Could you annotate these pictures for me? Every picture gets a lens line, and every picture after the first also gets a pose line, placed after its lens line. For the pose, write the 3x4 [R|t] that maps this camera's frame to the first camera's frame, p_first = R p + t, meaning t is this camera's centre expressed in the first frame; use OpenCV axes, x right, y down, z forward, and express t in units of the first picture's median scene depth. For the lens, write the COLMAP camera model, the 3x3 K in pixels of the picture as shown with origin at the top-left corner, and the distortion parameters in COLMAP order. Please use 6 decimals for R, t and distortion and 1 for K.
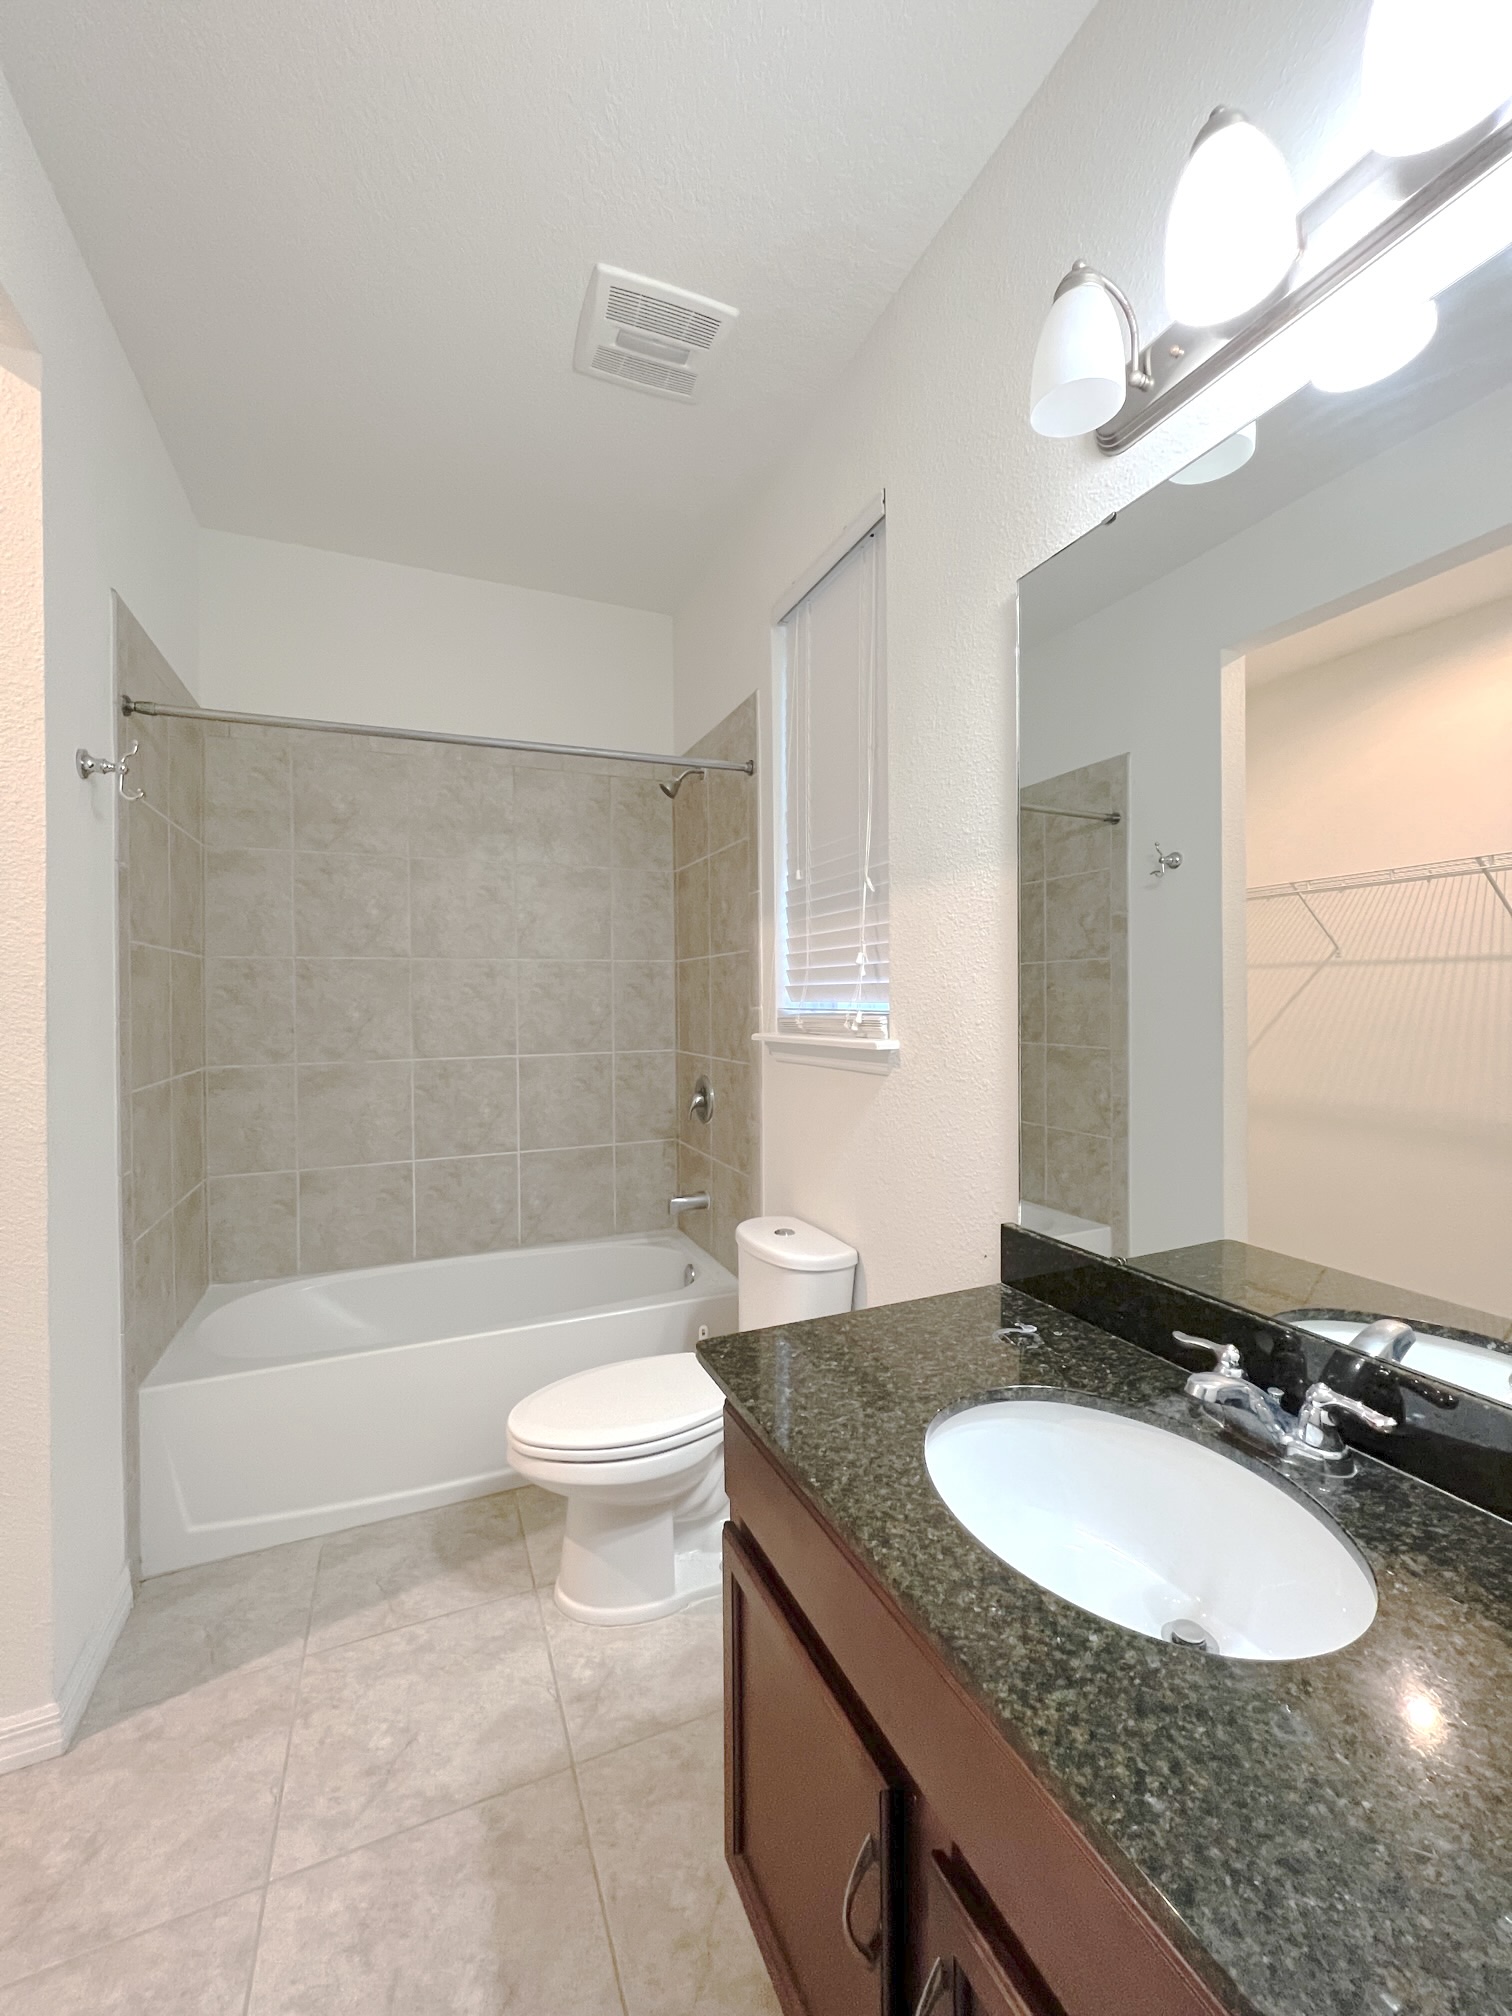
lens RADIAL K [[802.9, 0, 760.2], [0, 802.9, 1002.0], [0, 0, 1]] dist [-0.001828, 0.000421]
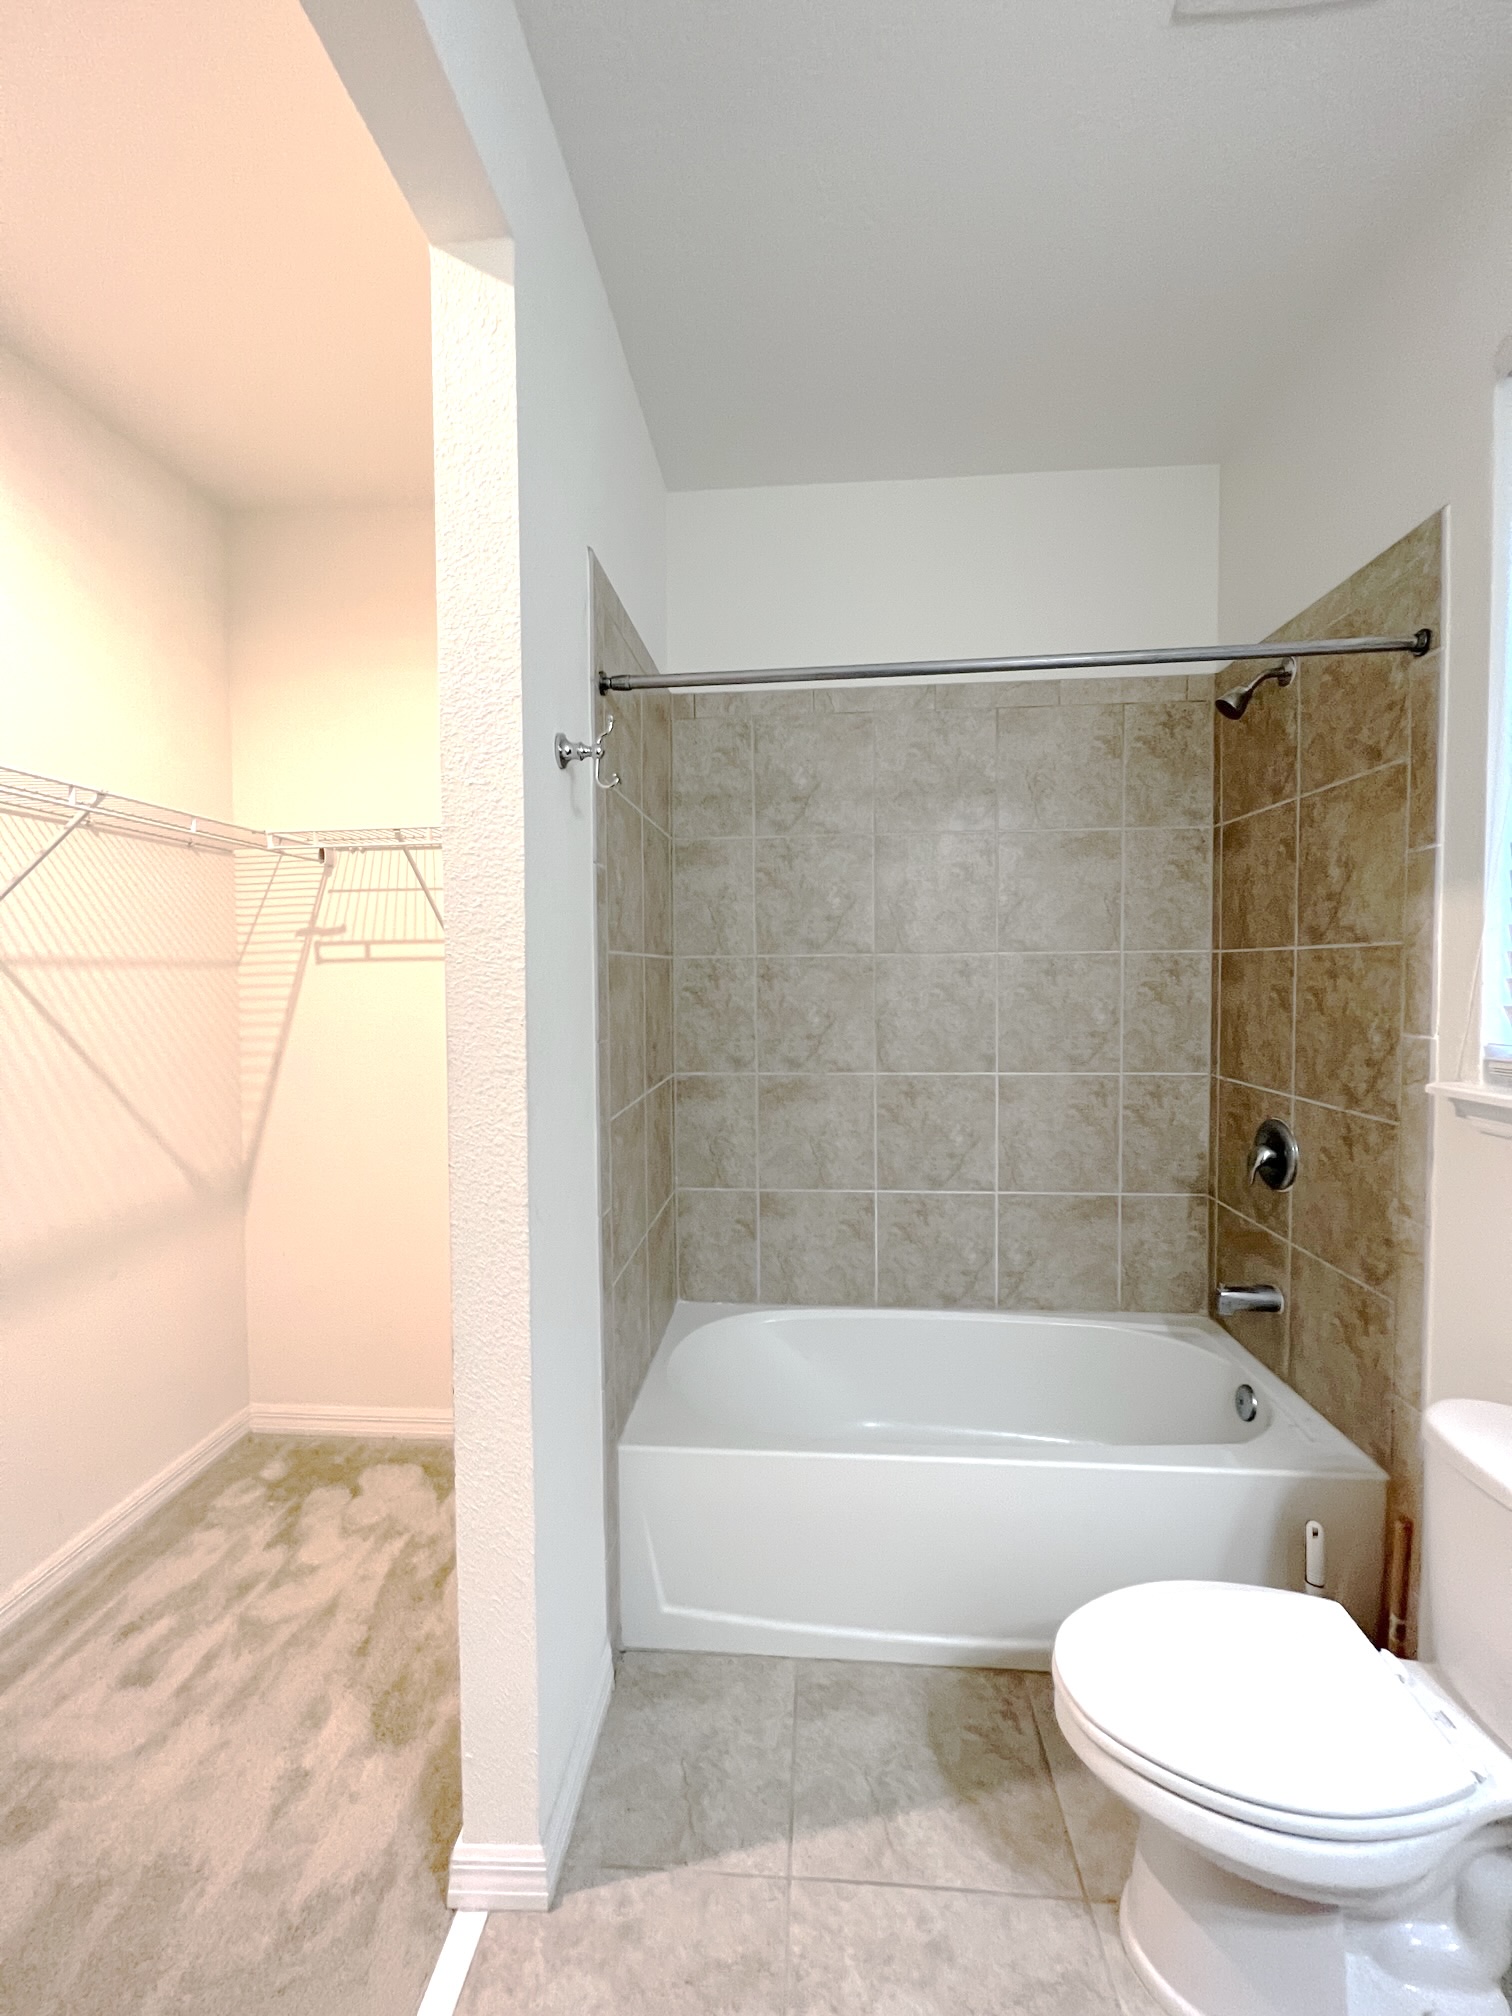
lens RADIAL K [[802.9, 0, 760.2], [0, 802.9, 1002.0], [0, 0, 1]] dist [-0.001828, 0.000421]
pose [[0.884739, 0.020012, -0.465657, -0.151858], [-0.002202, 0.999246, 0.038760, -0.038051], [0.466081, -0.033268, 0.884116, 0.199821]]
